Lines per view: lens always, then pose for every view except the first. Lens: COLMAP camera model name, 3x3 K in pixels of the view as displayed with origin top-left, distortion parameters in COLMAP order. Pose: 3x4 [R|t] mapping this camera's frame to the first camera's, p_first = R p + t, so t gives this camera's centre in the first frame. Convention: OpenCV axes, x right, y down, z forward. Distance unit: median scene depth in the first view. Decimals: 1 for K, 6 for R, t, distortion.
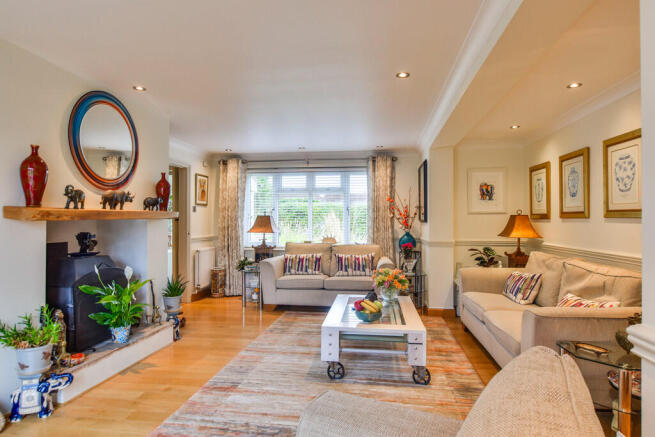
lens RADIAL K [[375.4, 0, 325.4], [0, 375.4, 219.4], [0, 0, 1]] dist [-0.027111, 0.010479]
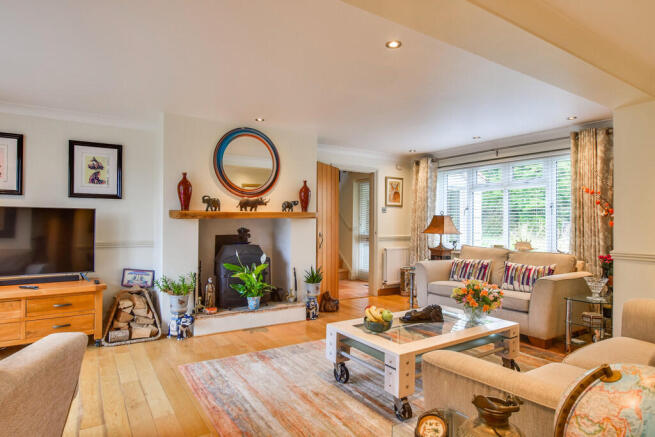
lens RADIAL K [[375.4, 0, 315.2], [0, 375.4, 213.6], [0, 0, 1]] dist [-0.027111, 0.010479]
pose [[0.647775, -0.013499, -0.761712, 0.388752], [-0.003063, 0.999789, -0.020323, 0.006039], [0.761825, 0.015497, 0.647597, 0.170315]]
